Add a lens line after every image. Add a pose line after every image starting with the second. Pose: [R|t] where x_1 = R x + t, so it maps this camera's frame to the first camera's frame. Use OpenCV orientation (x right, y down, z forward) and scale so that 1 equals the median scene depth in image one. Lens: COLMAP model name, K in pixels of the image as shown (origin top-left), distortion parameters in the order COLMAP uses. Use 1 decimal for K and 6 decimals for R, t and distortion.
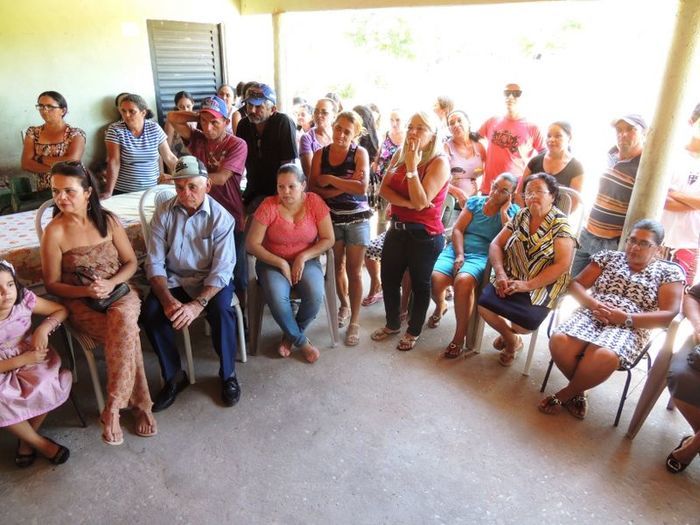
lens RADIAL K [[498.1, 0, 333.9], [0, 498.1, 265.4], [0, 0, 1]] dist [-0.001761, 0.000881]
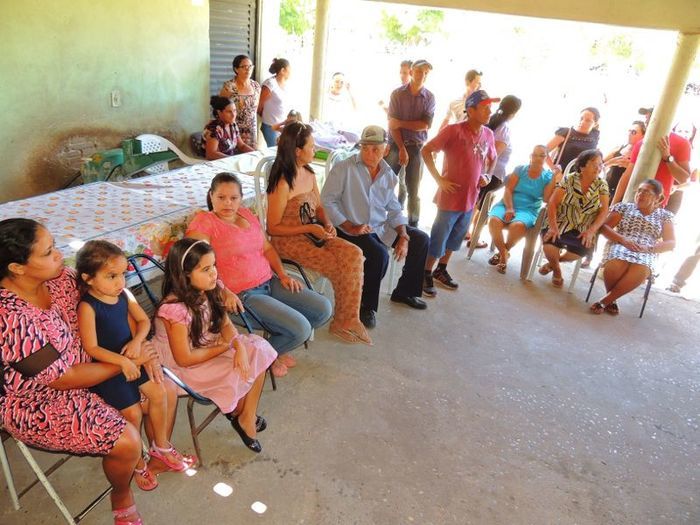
lens RADIAL K [[498.1, 0, 333.9], [0, 498.1, 265.4], [0, 0, 1]] dist [-0.001761, 0.000881]
pose [[0.958601, -0.040785, 0.281816, -0.577837], [0.025888, 0.998073, 0.056384, 0.042629], [-0.283572, -0.046754, 0.957810, -0.139632]]
